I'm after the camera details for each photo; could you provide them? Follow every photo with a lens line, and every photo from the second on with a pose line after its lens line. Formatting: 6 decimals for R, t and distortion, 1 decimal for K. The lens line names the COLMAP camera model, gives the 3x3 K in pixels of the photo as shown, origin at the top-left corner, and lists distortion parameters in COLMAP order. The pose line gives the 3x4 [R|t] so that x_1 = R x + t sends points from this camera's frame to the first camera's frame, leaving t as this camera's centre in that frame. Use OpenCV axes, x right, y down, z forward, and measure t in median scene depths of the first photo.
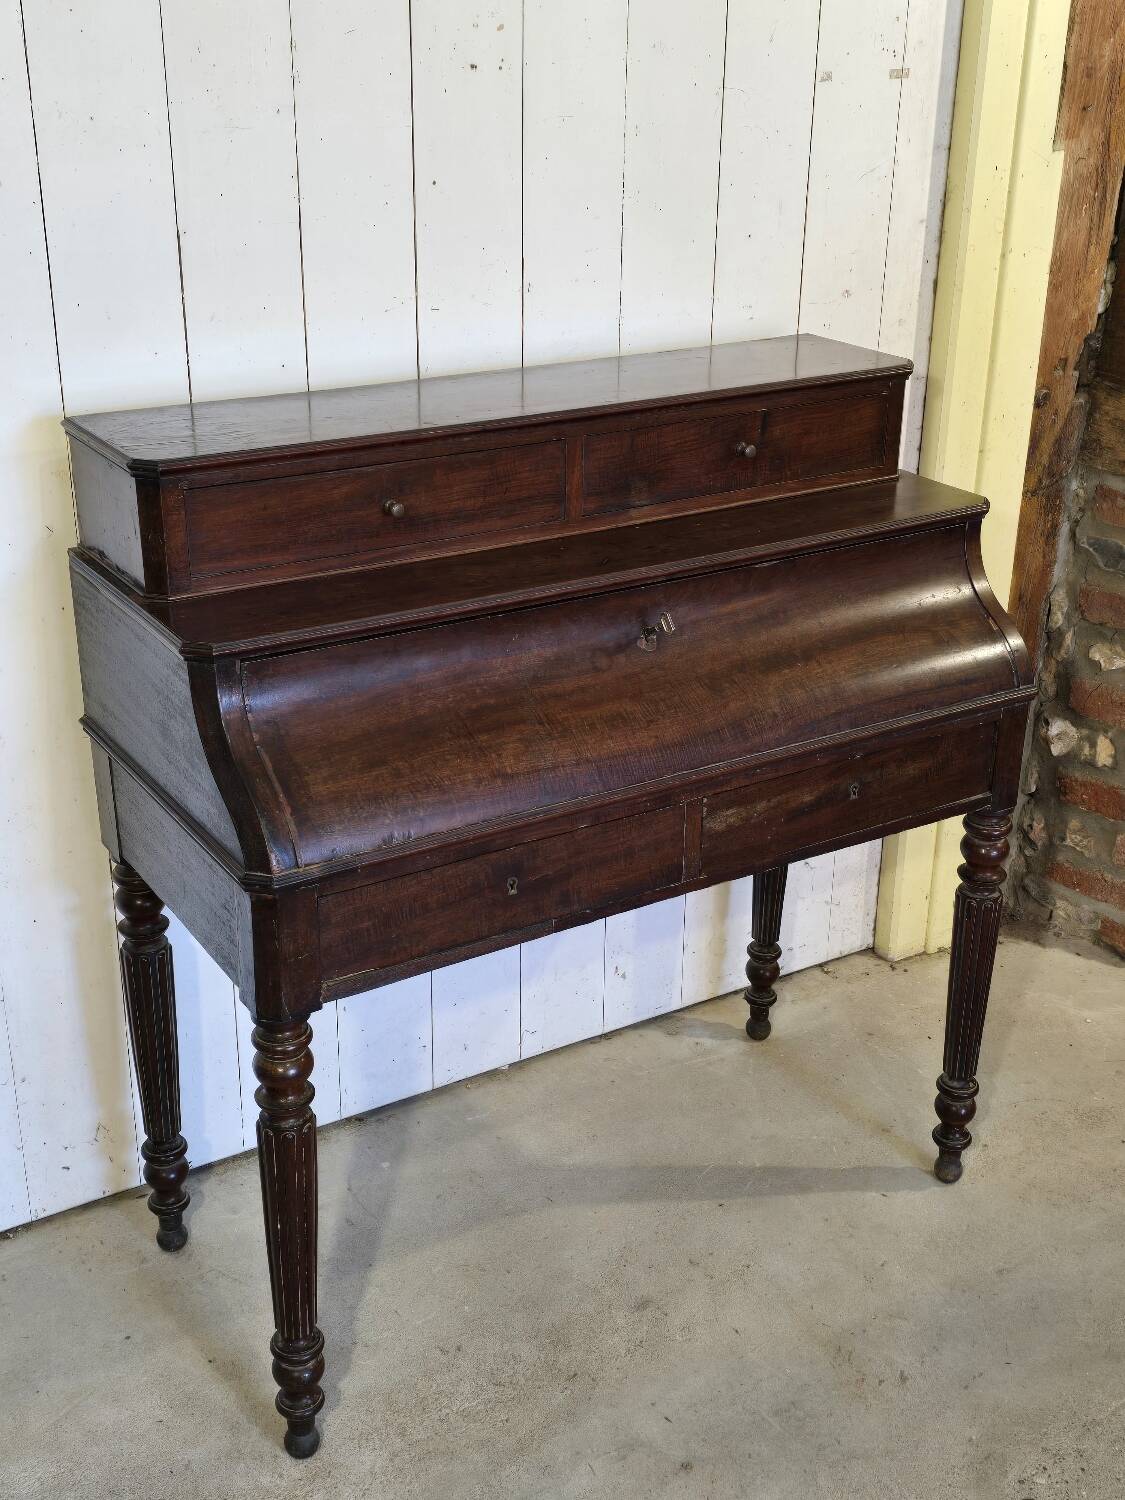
lens RADIAL K [[1823.5, 0, 560.8], [0, 1823.5, 748.5], [0, 0, 1]] dist [0.041083, 0.000000]
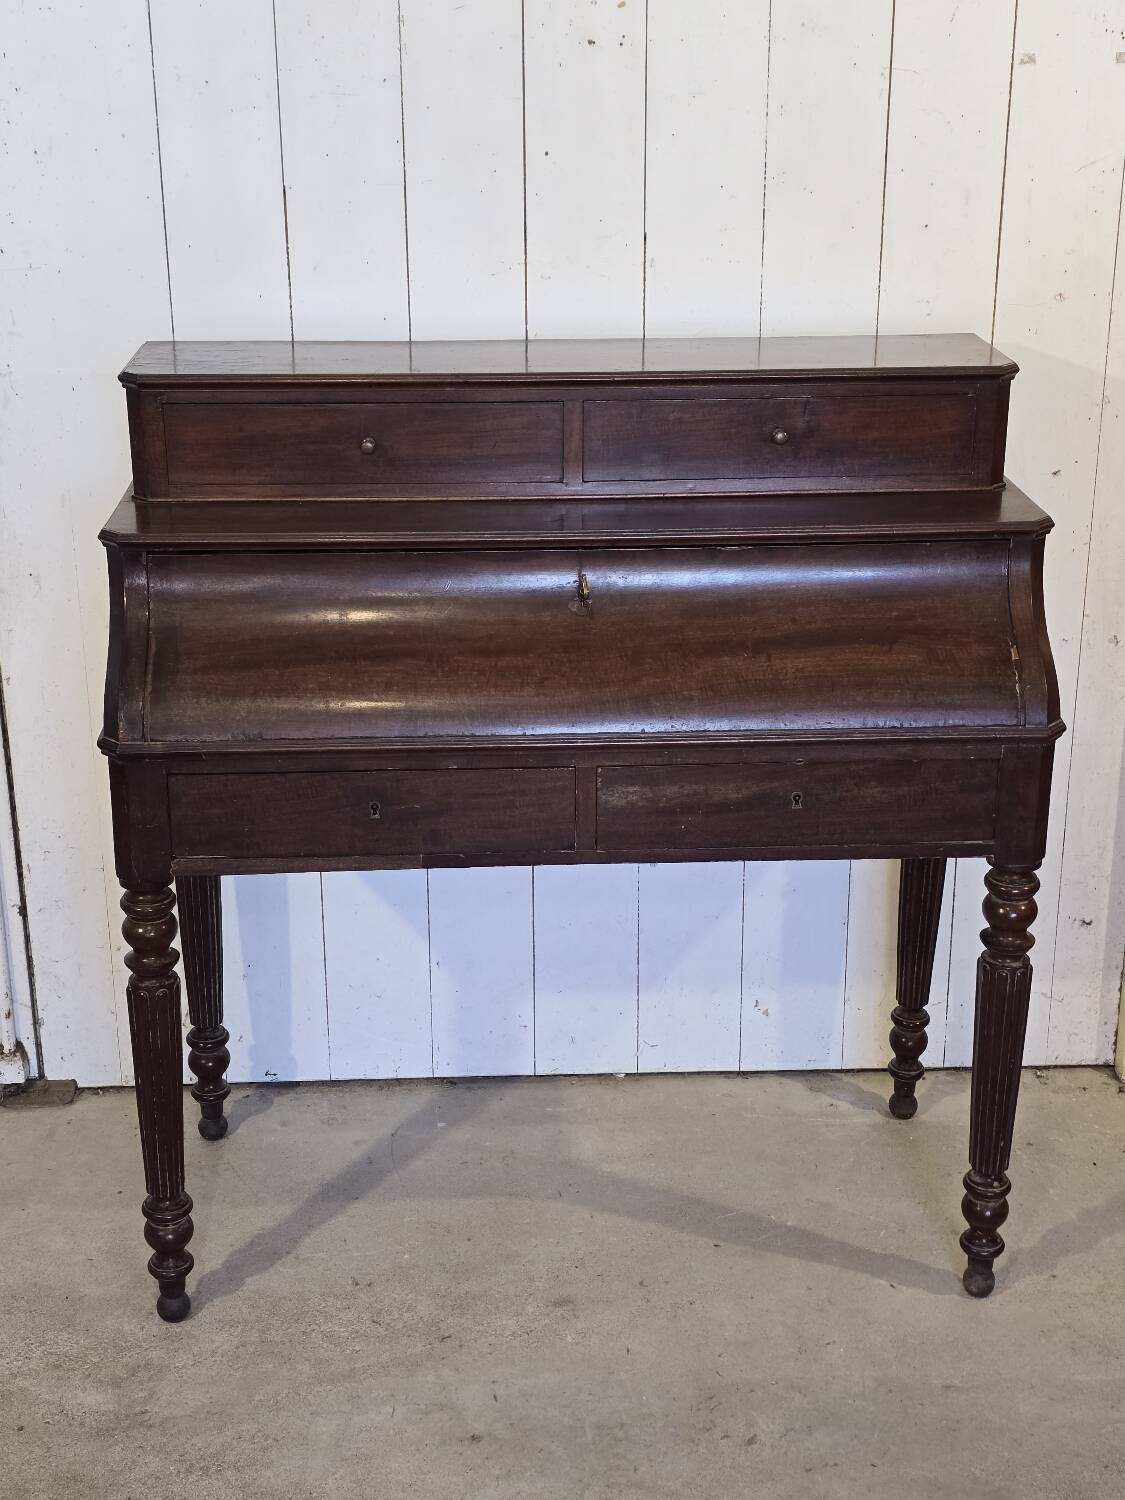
lens RADIAL K [[2116.4, 0, 546.0], [0, 2116.4, 746.8], [0, 0, 1]] dist [0.051255, 0.000000]
pose [[0.874189, 0.156306, -0.459741, 0.490269], [-0.182048, 0.983218, -0.011880, 0.029650], [0.450169, 0.094080, 0.887974, -0.024434]]
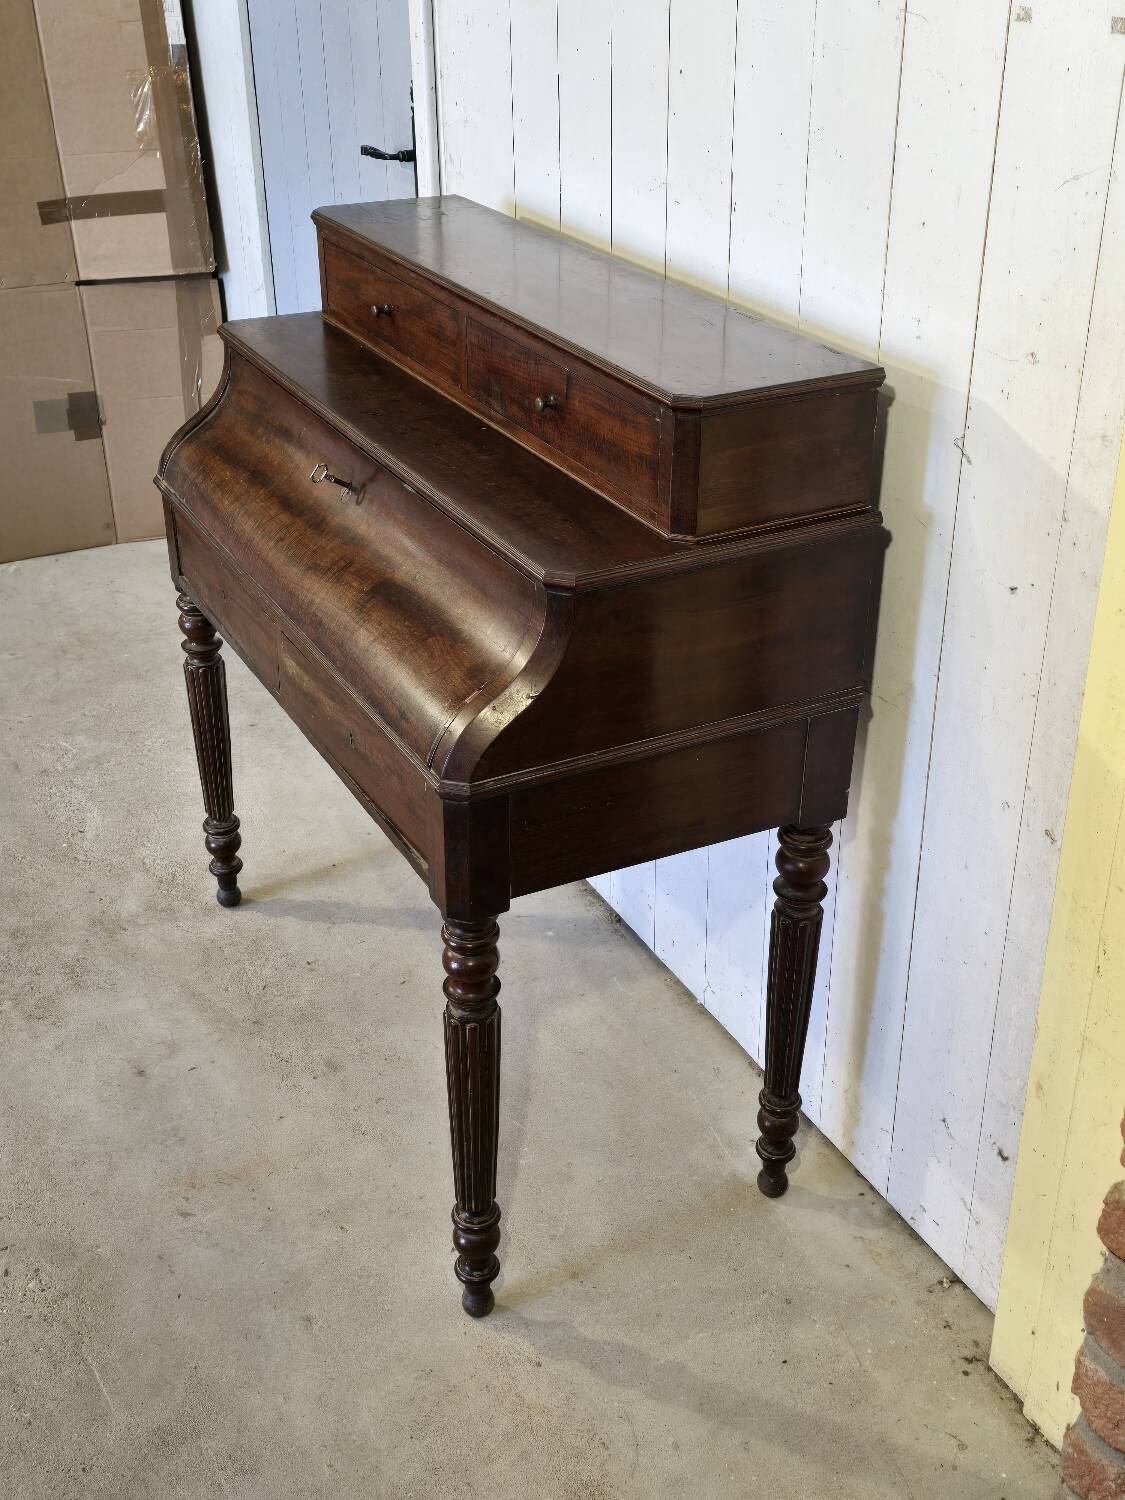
lens RADIAL K [[1667.0, 0, 551.9], [0, 1667.0, 732.3], [0, 0, 1]] dist [0.036252, 0.000000]
pose [[-0.082646, 0.460324, -0.883896, 0.831192], [-0.394024, 0.799569, 0.453249, -0.376118], [0.915377, 0.385736, 0.115298, 0.896373]]
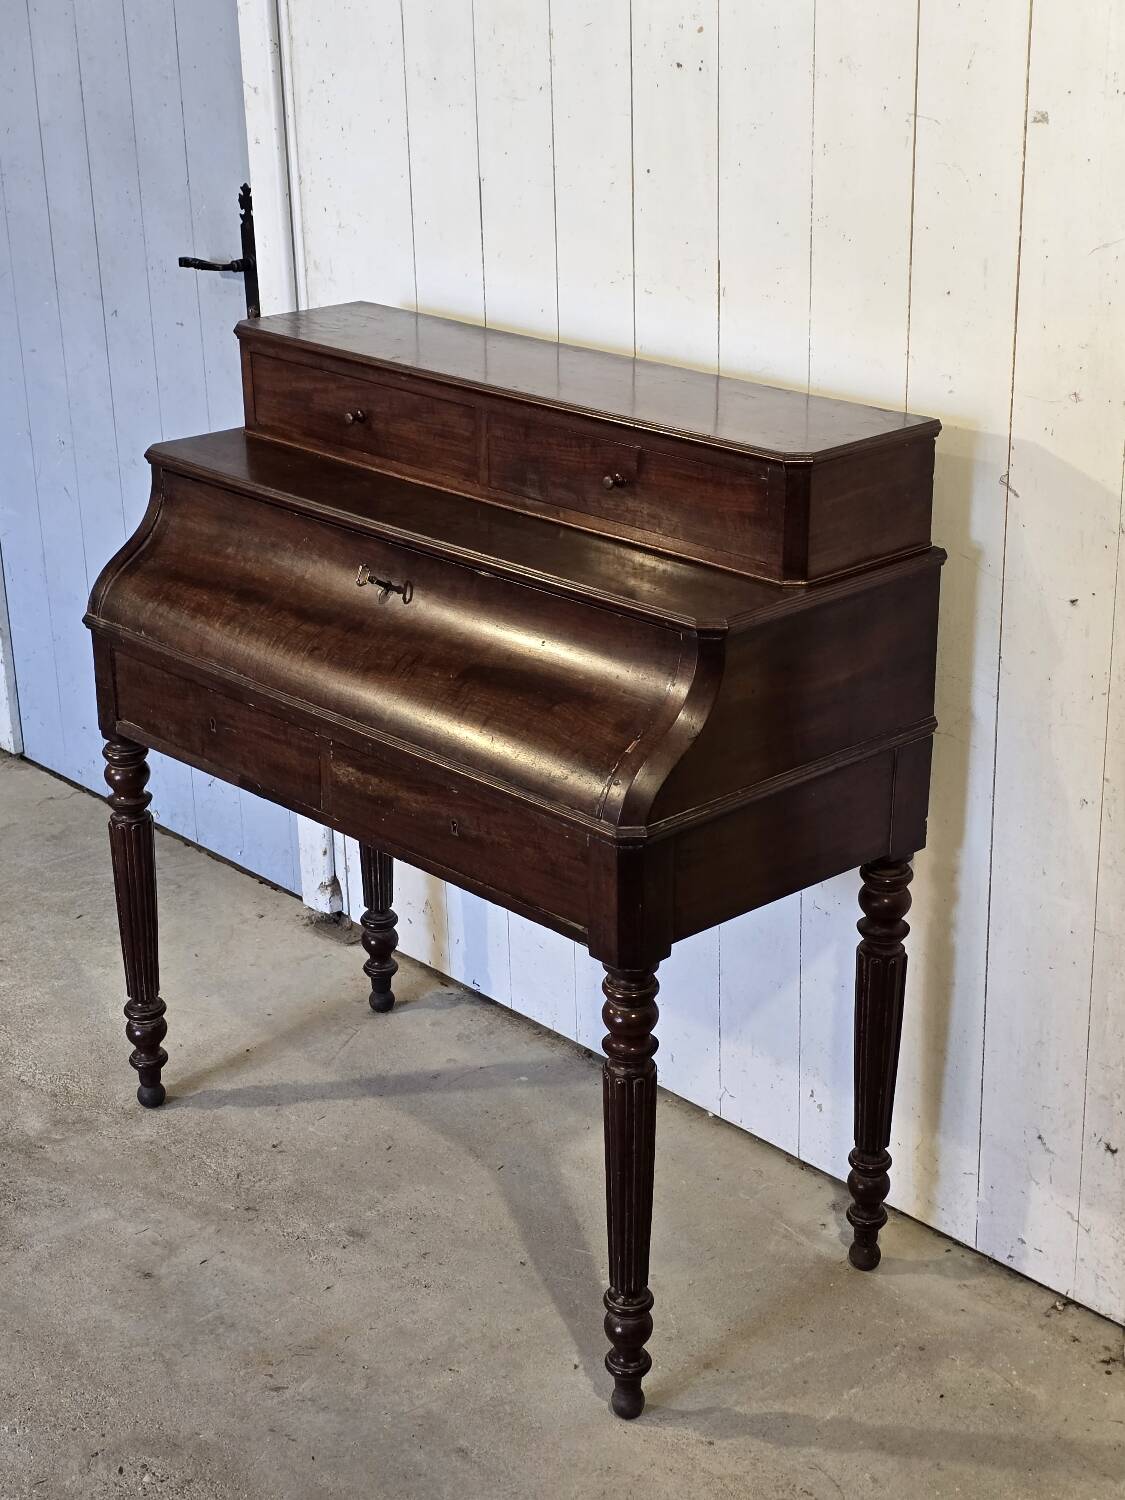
lens RADIAL K [[2334.6, 0, 555.6], [0, 2334.6, 727.5], [0, 0, 1]] dist [0.059185, 0.000000]
pose [[0.192978, 0.337801, -0.921222, 1.150850], [-0.375813, 0.892721, 0.248624, -0.312331], [0.906380, 0.298228, 0.299226, 0.601764]]
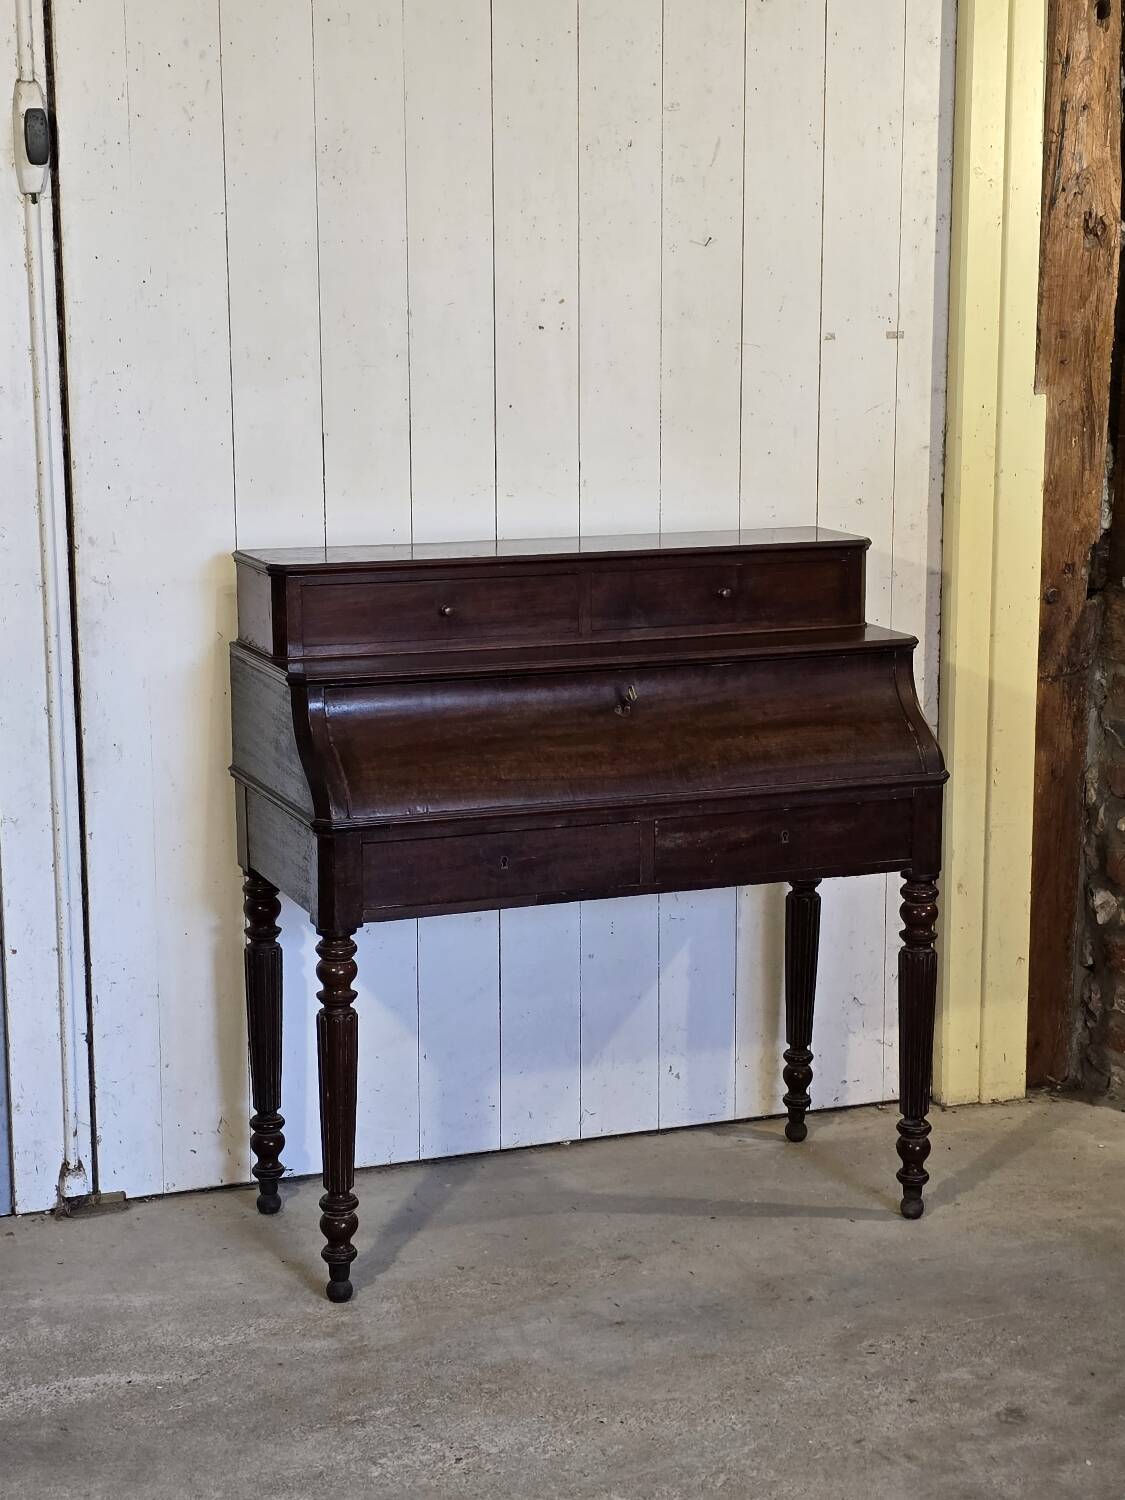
lens RADIAL K [[2788.2, 0, 584.1], [0, 2788.2, 737.3], [0, 0, 1]] dist [0.084302, 0.000000]
pose [[0.984433, 0.020026, -0.174614, 0.333211], [-0.059550, 0.972729, -0.224171, 0.375488], [0.165363, 0.231080, 0.958779, -0.888269]]
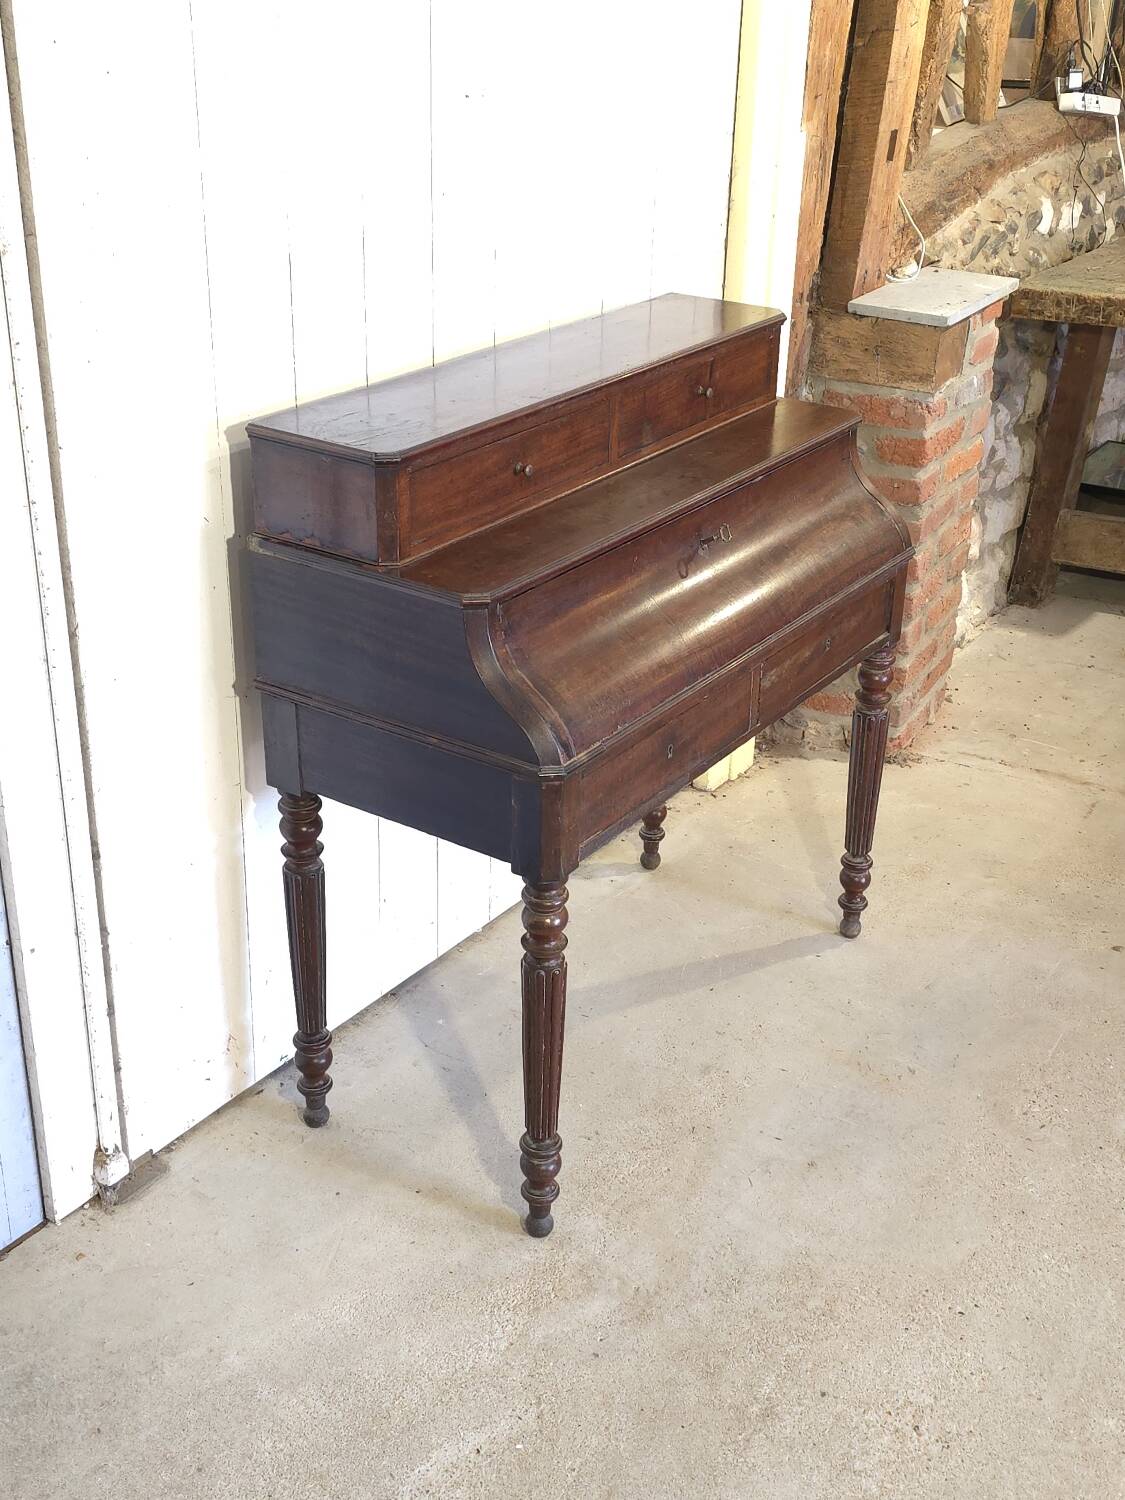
lens RADIAL K [[1823.5, 0, 564.9], [0, 1823.5, 729.4], [0, 0, 1]] dist [0.041083, 0.000000]
pose [[0.916960, -0.164280, 0.363589, -0.453677], [0.148937, 0.986362, 0.070054, -0.032968], [-0.370139, -0.010085, 0.928922, -0.137744]]
